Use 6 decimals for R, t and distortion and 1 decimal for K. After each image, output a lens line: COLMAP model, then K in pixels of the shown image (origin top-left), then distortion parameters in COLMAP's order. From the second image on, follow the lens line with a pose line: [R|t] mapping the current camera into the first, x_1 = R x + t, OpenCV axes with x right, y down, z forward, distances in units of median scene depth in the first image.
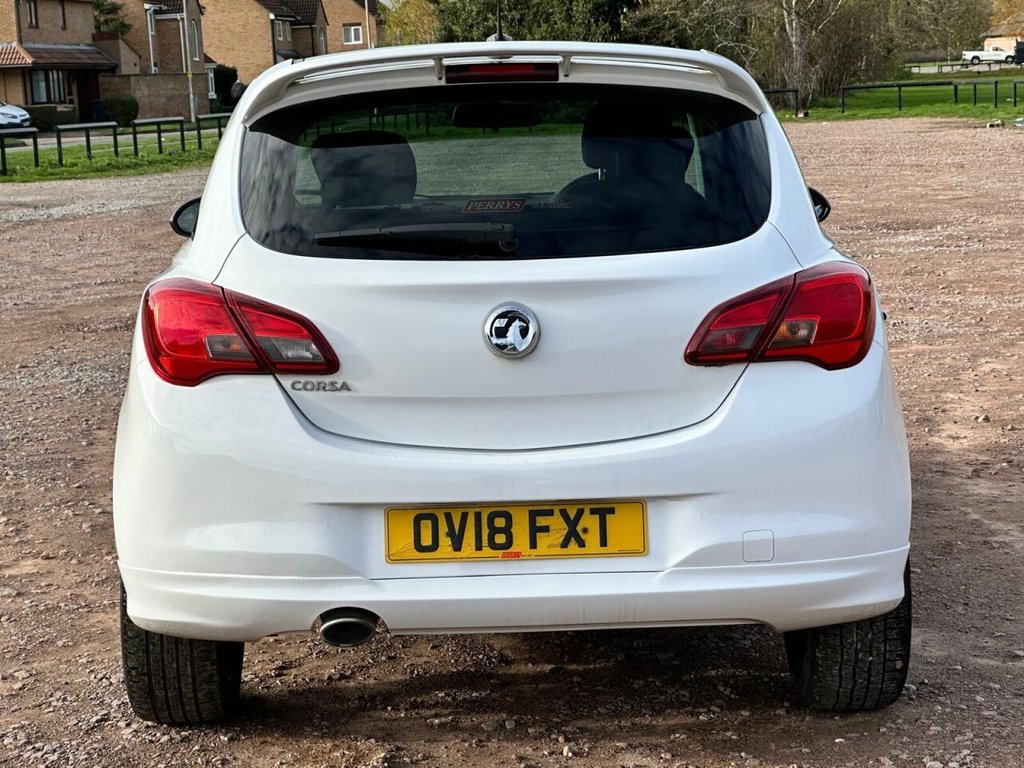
lens RADIAL K [[2357.6, 0, 483.8], [0, 2357.6, 334.9], [0, 0, 1]] dist [-0.053310, 4.181284]
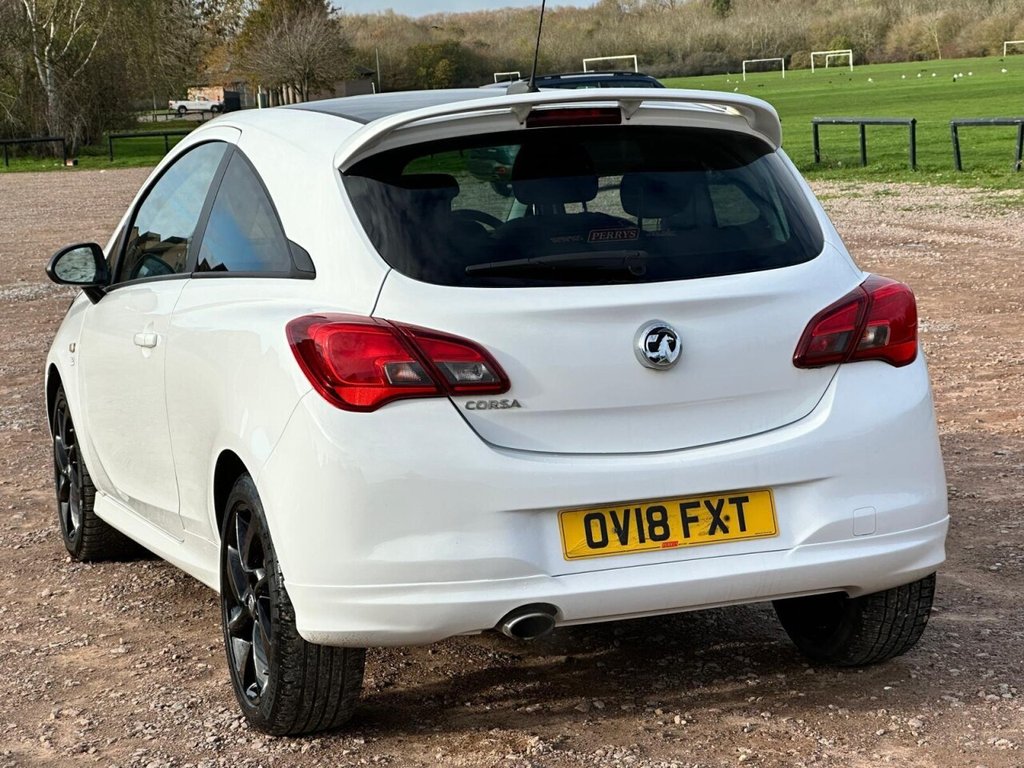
lens RADIAL K [[2347.4, 0, 512.4], [0, 2347.4, 348.1], [0, 0, 1]] dist [-0.029855, 4.400617]
pose [[0.943817, -0.047663, 0.327014, -0.413715], [0.052397, 0.998610, -0.005677, 0.002232], [-0.326289, 0.022493, 0.945002, -0.035250]]
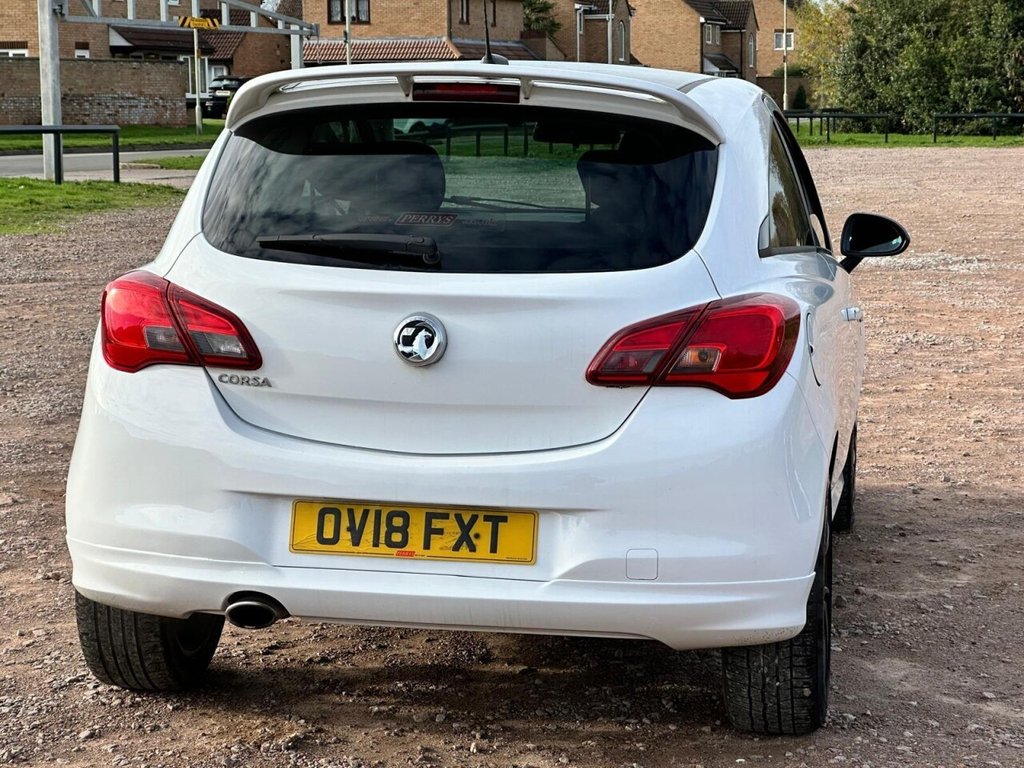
lens RADIAL K [[2347.4, 0, 512.4], [0, 2347.4, 348.1], [0, 0, 1]] dist [-0.029855, 4.400617]
pose [[0.984696, 0.064920, -0.161739, 0.217209], [-0.064208, 0.997890, 0.009632, -0.010595], [0.162023, 0.000900, 0.986787, -0.020286]]
